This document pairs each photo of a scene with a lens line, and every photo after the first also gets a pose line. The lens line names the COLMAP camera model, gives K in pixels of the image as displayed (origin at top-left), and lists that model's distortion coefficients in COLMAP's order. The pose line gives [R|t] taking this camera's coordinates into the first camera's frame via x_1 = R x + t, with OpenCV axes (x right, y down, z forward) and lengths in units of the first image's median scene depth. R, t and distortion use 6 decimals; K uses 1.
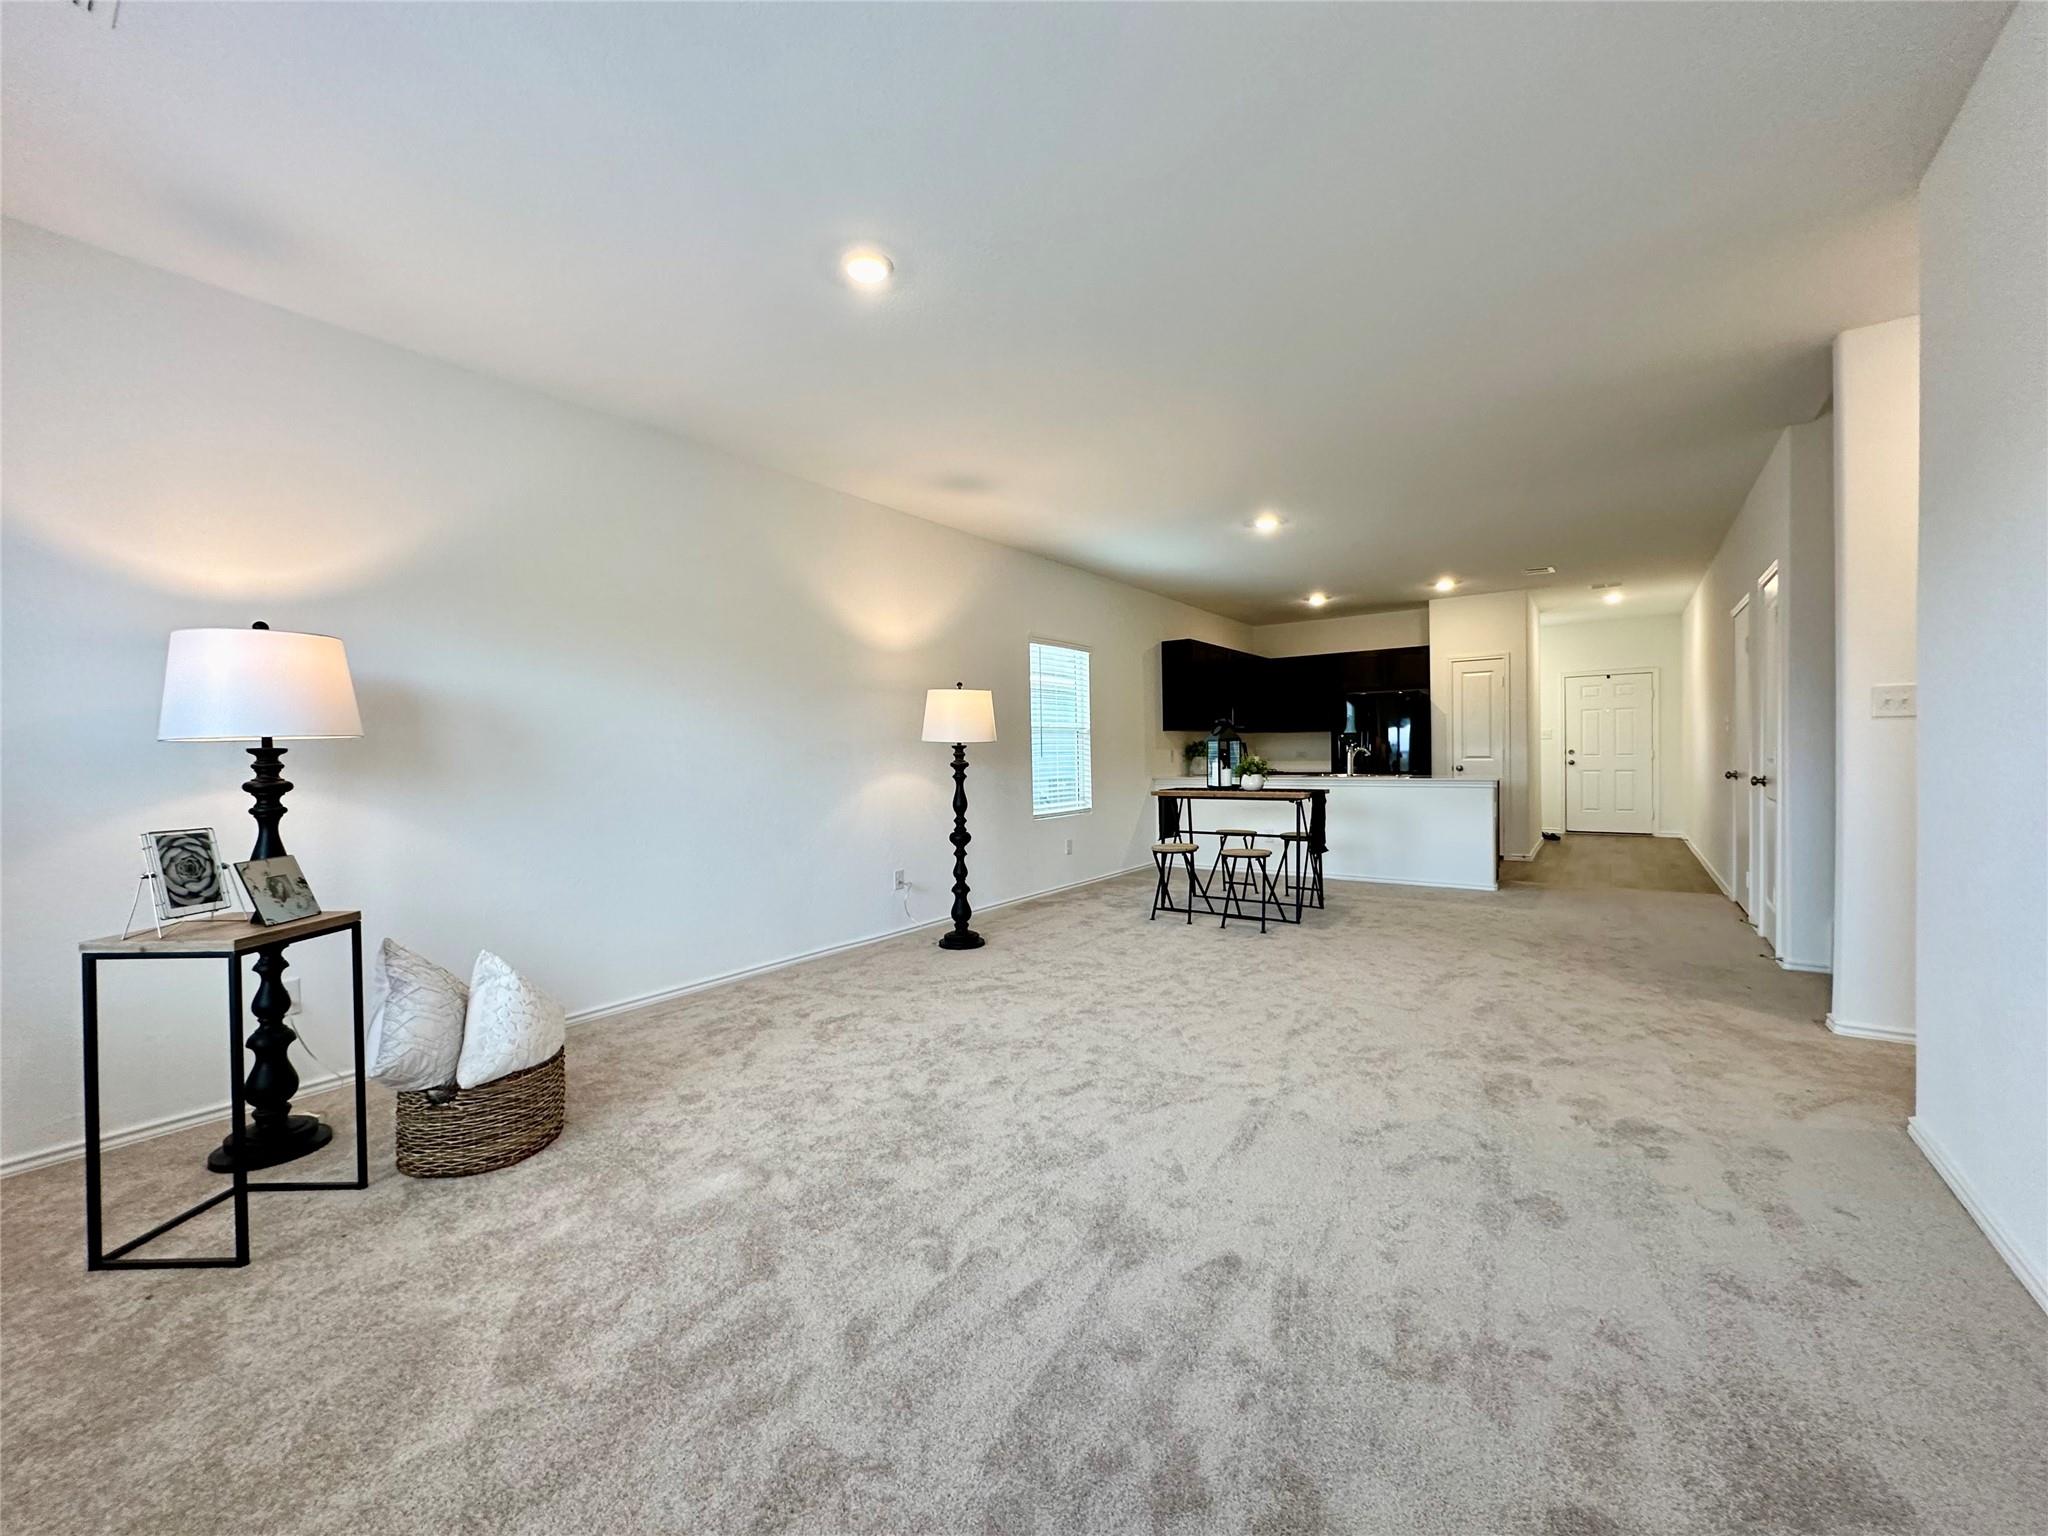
lens RADIAL K [[816.0, 0, 1025.6], [0, 816.0, 764.8], [0, 0, 1]] dist [0.001446, 0.000119]
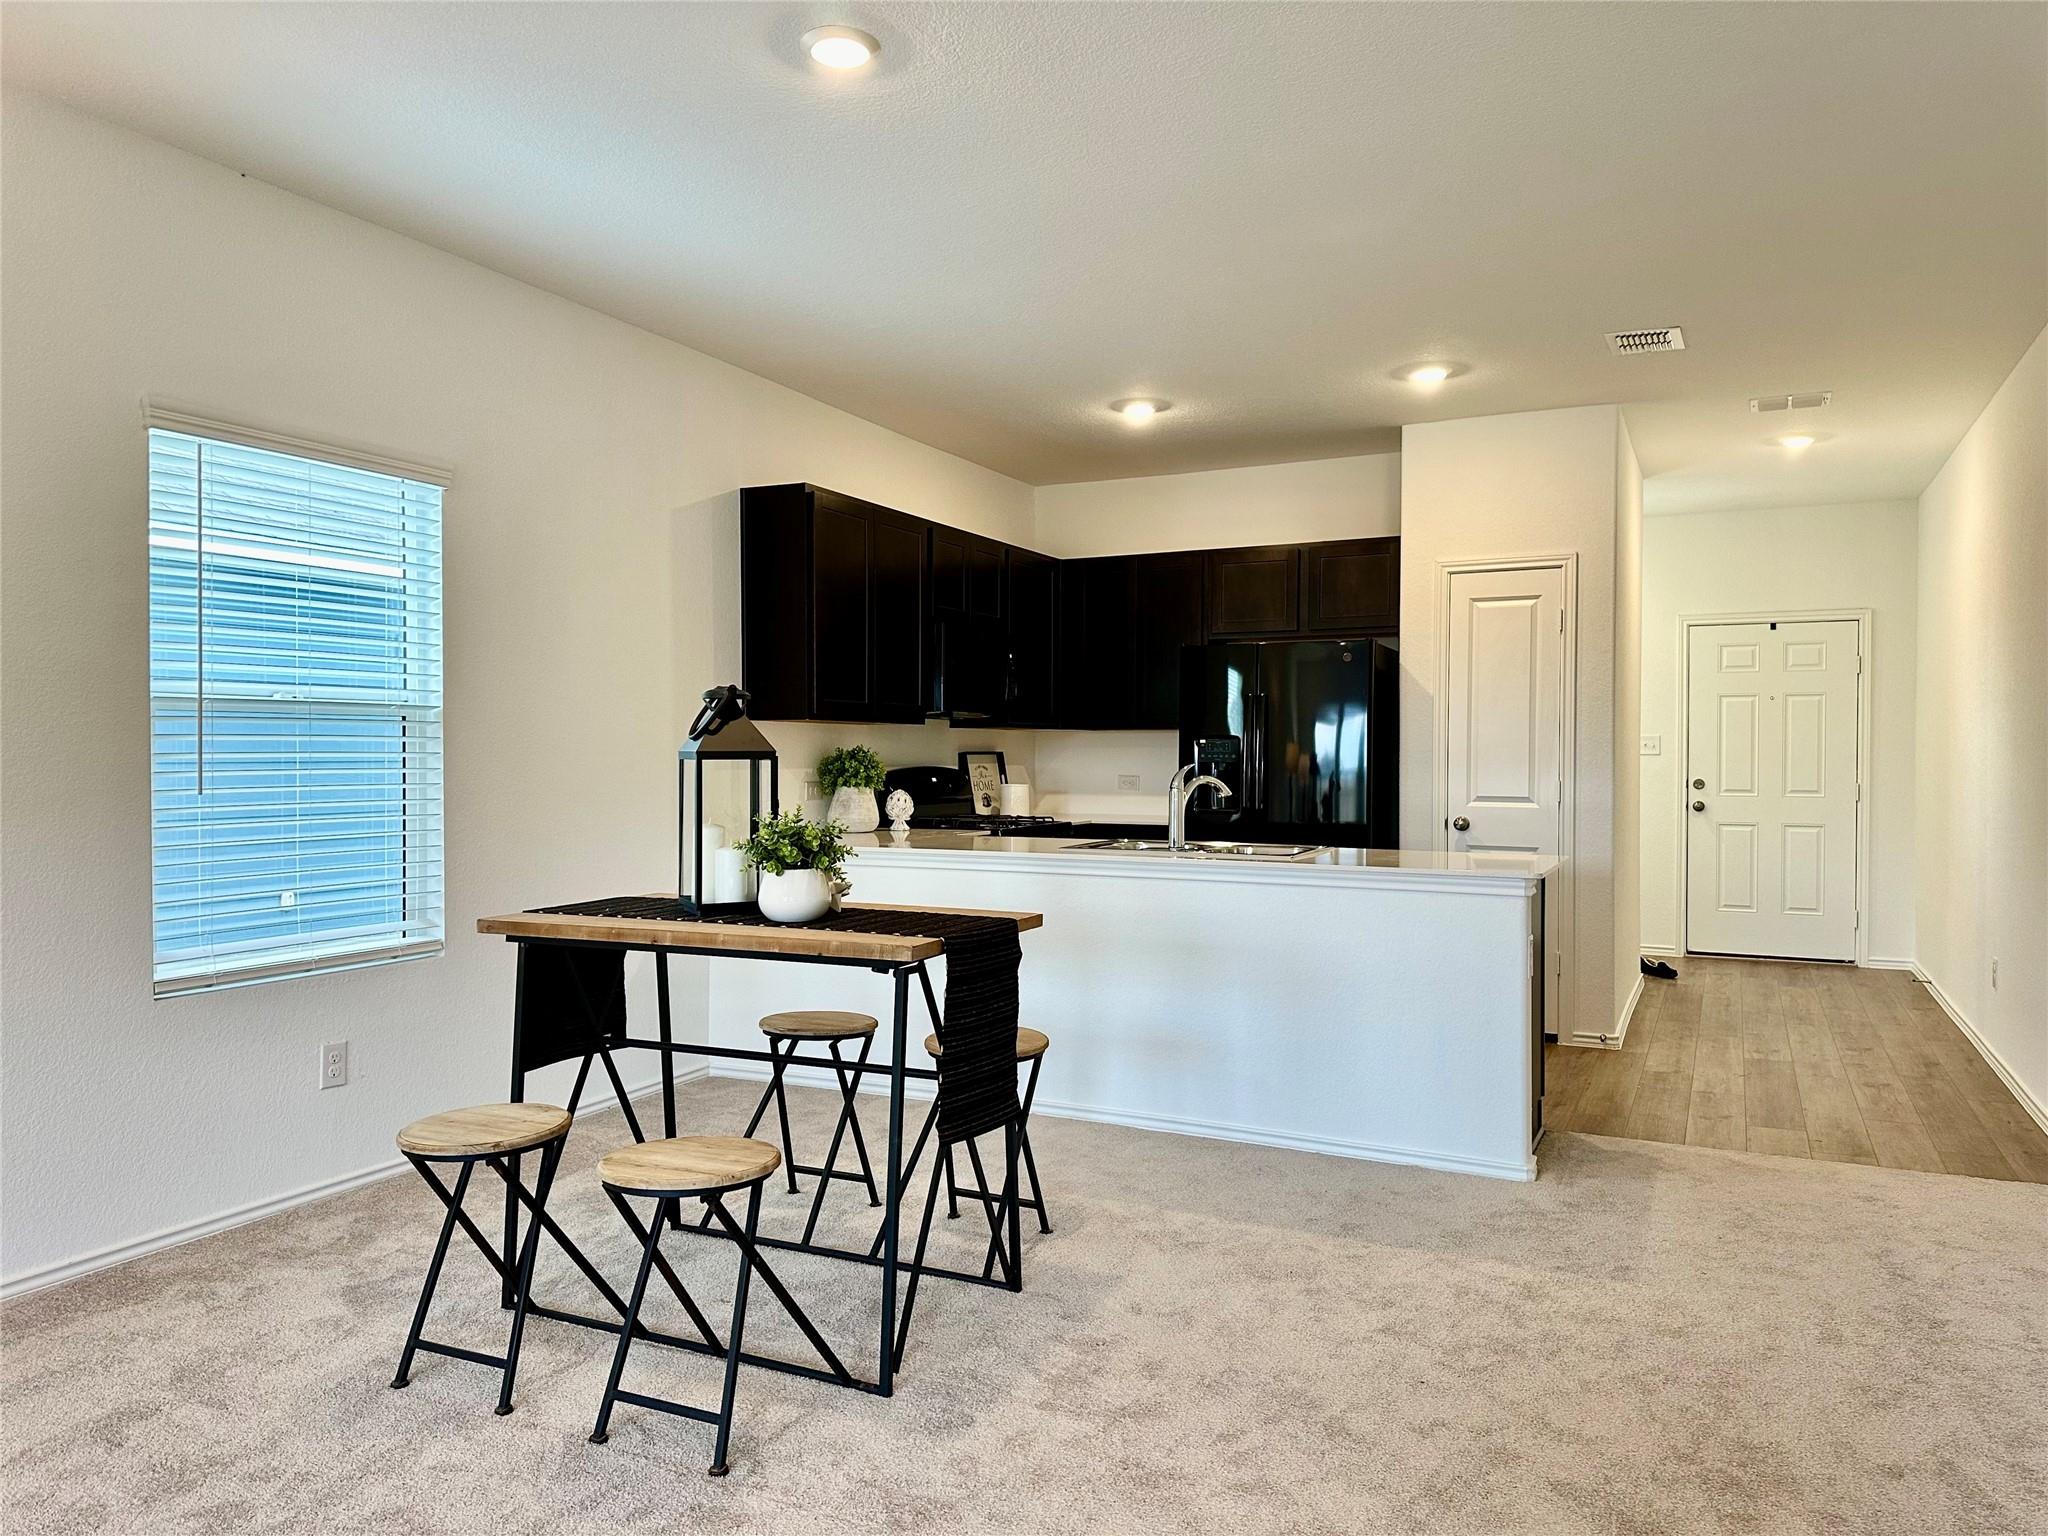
lens RADIAL K [[1427.8, 0, 1024.0], [0, 1427.8, 768.0], [0, 0, 1]] dist [0.047948, -0.053044]
pose [[0.986524, 0.017574, 0.162671, 0.238340], [-0.016892, 0.999842, -0.005577, -0.021644], [-0.162743, 0.002754, 0.986665, 0.390178]]
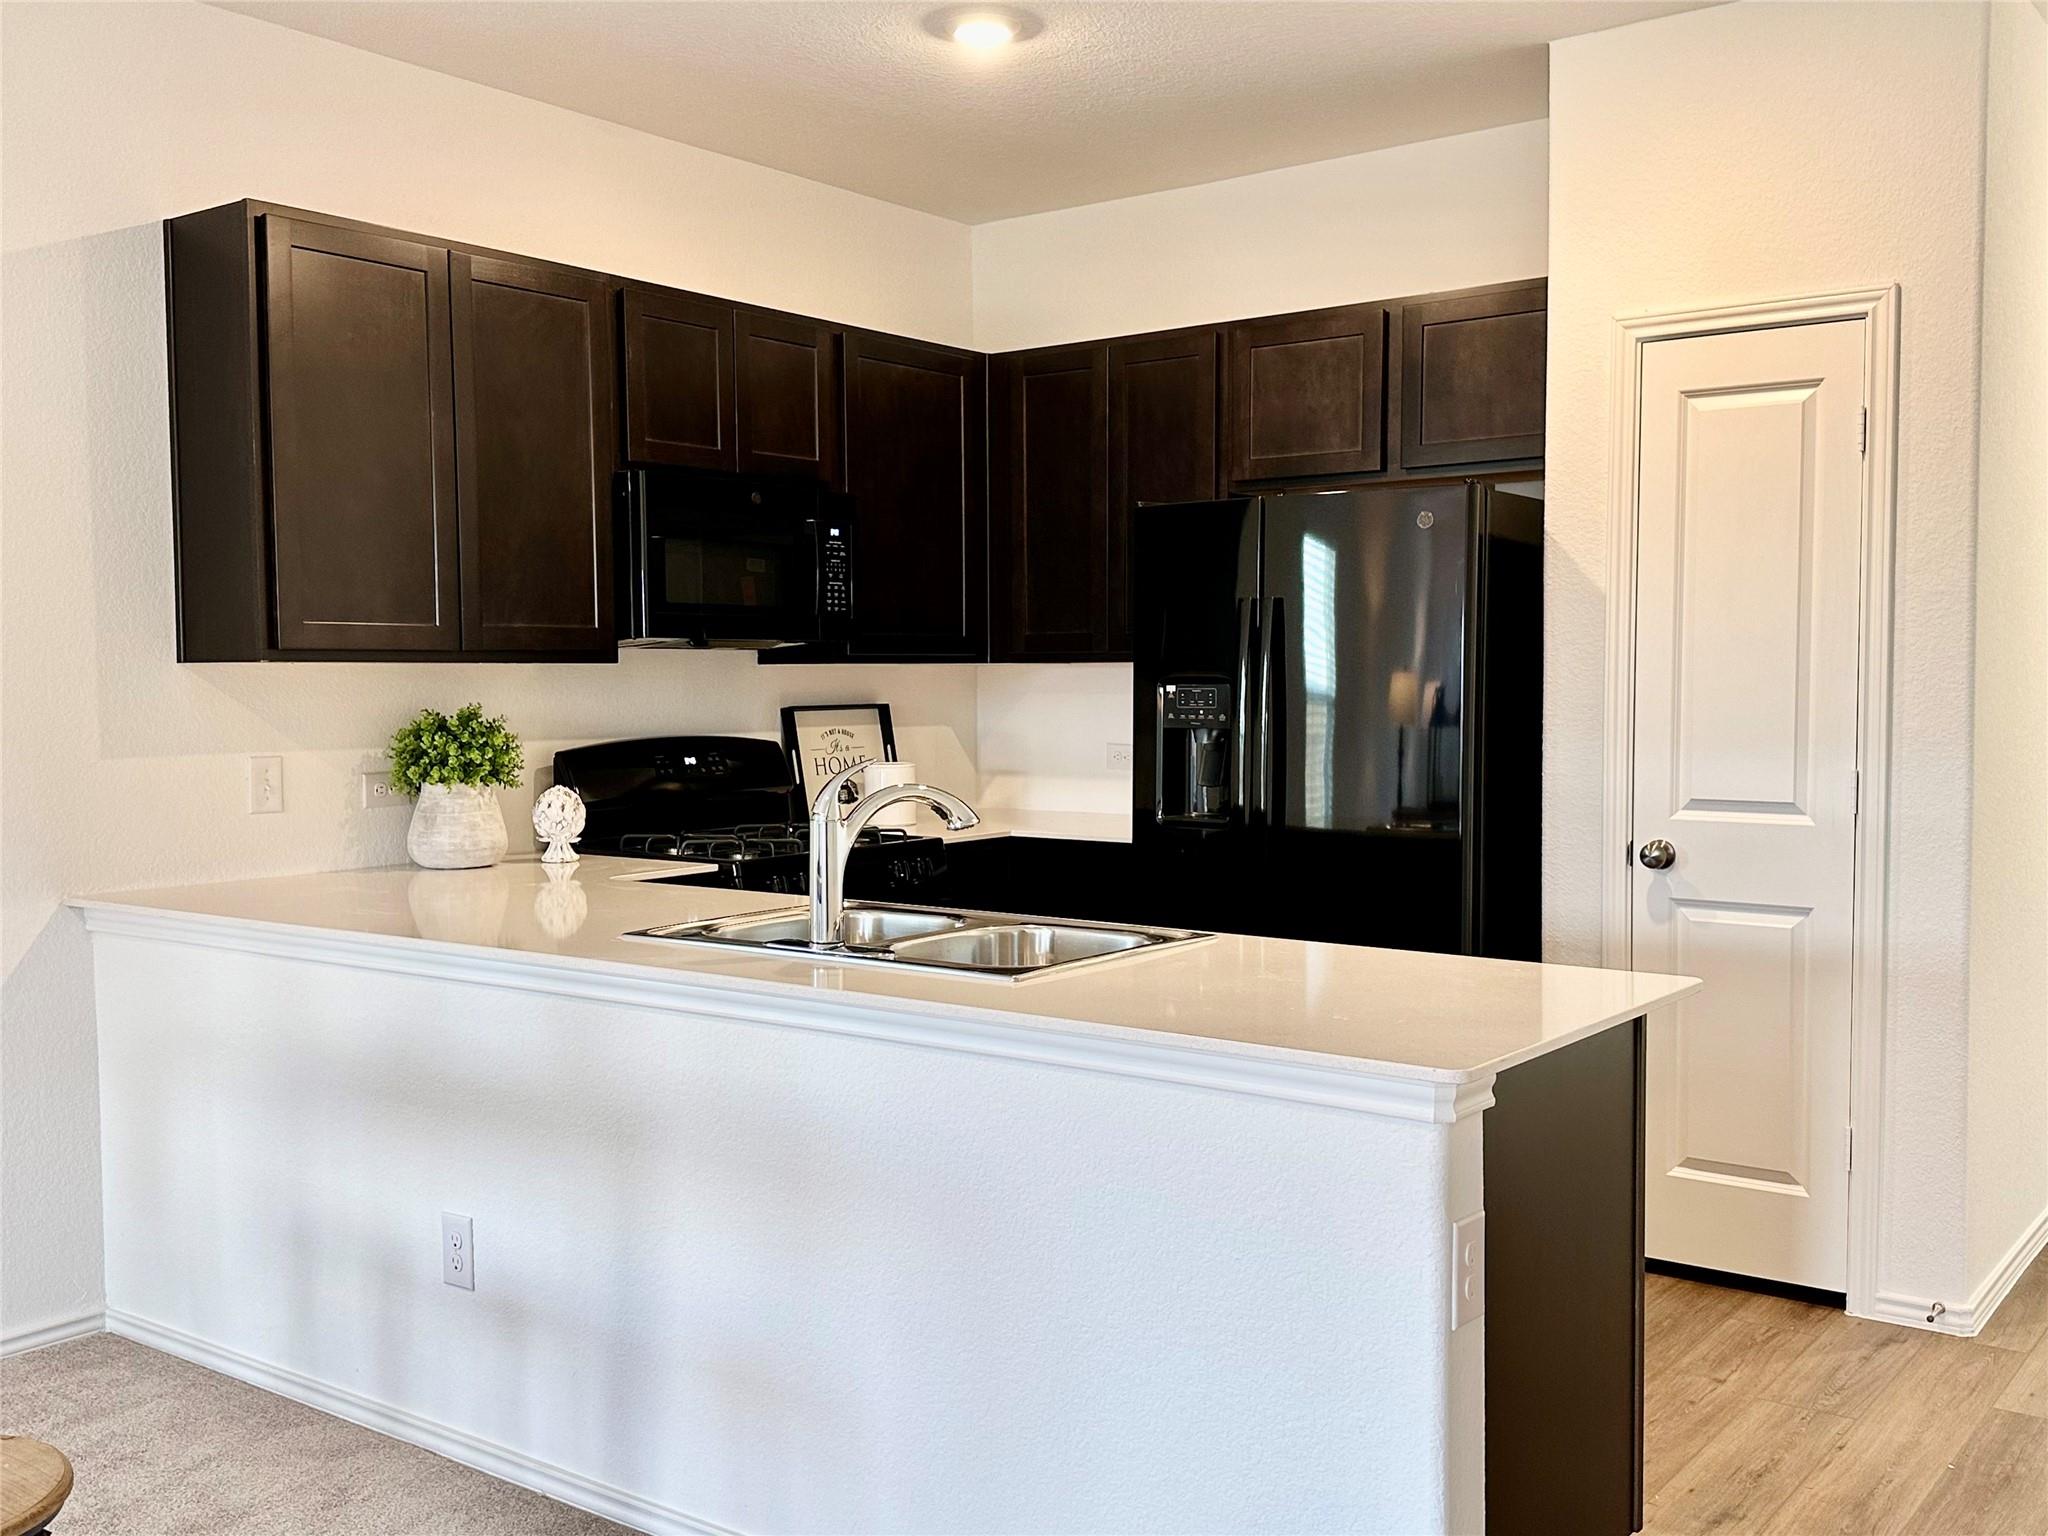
lens RADIAL K [[1946.0, 0, 1038.6], [0, 1946.0, 789.1], [0, 0, 1]] dist [0.022057, -0.011005]
pose [[0.999686, 0.012034, -0.021980, 0.493683], [-0.011002, 0.998858, 0.046487, -0.043828], [0.022514, -0.046231, 0.998677, 0.643330]]
